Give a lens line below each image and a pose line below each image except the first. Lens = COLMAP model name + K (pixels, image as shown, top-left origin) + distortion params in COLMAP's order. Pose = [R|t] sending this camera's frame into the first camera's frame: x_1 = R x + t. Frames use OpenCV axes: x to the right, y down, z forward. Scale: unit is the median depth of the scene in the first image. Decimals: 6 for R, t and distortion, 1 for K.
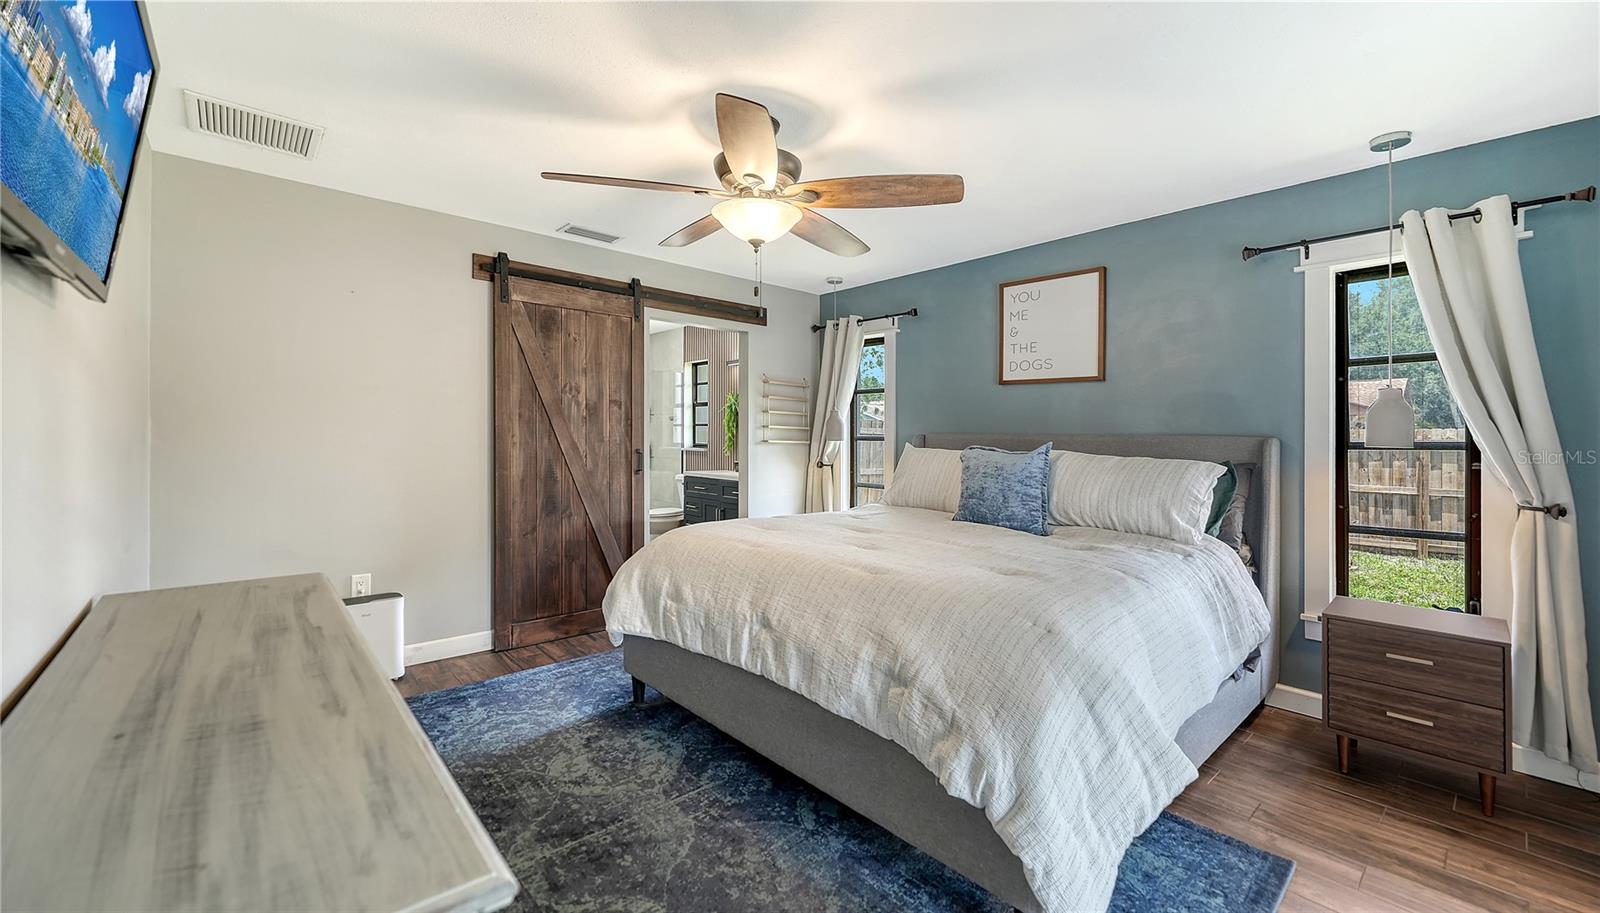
lens RADIAL K [[638.7, 0, 802.4], [0, 638.7, 451.4], [0, 0, 1]] dist [-0.001683, -0.000315]
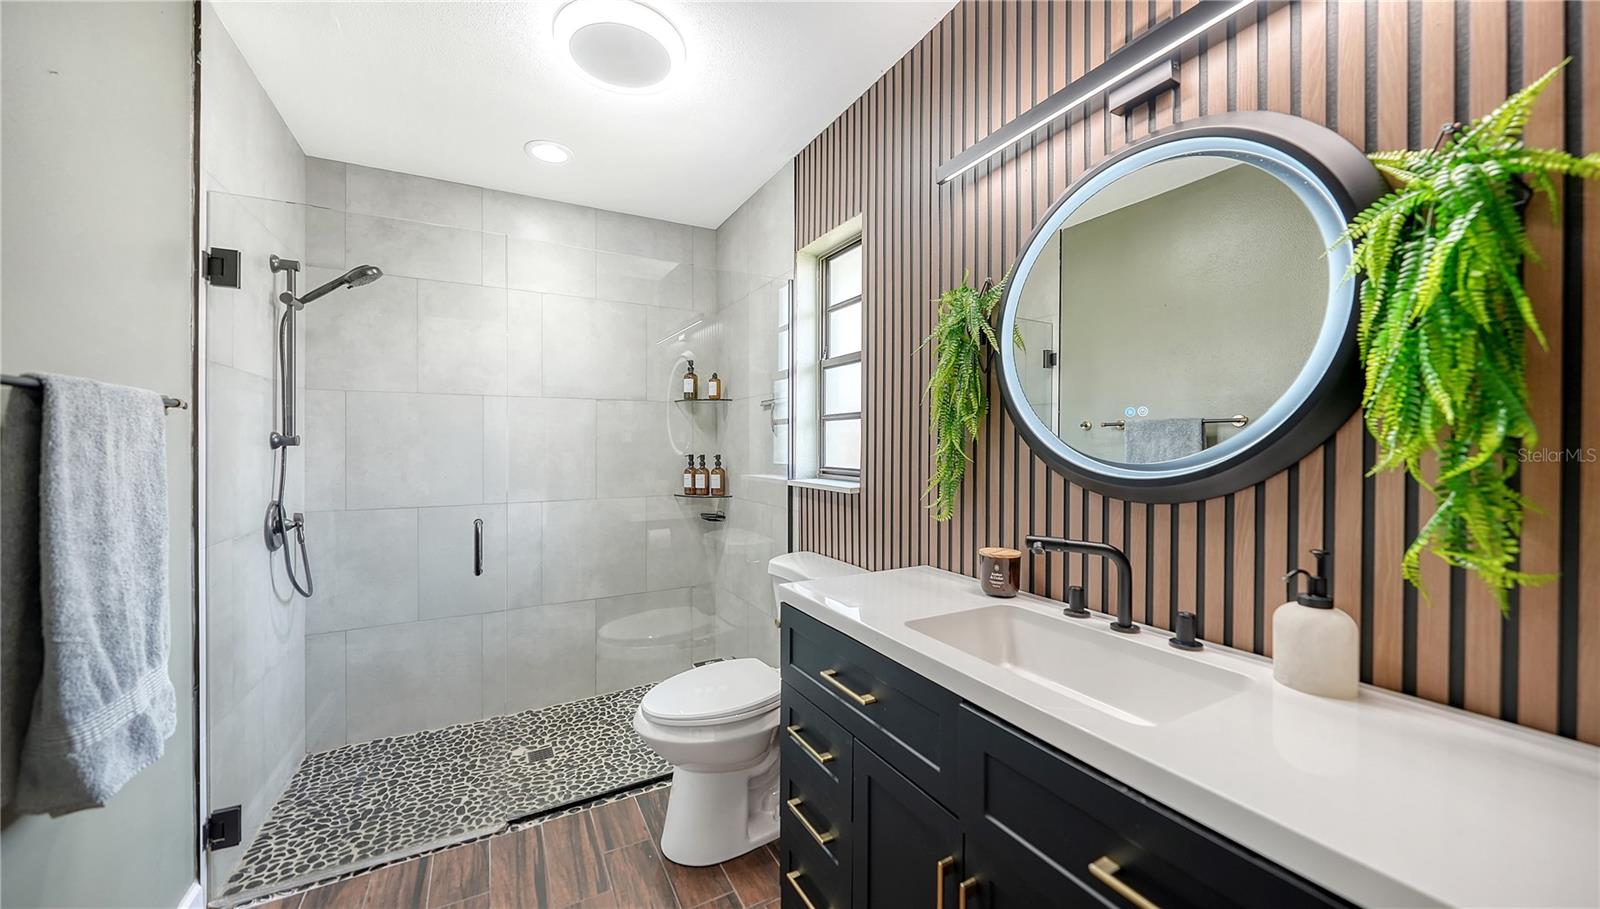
lens RADIAL K [[568.1, 0, 797.7], [0, 568.1, 463.3], [0, 0, 1]] dist [0.000016, 0.000000]
pose [[0.974675, 0.002323, -0.223612, -0.108088], [-0.002630, 0.999996, -0.001074, -0.015044], [0.223609, 0.001635, 0.974678, 0.670955]]
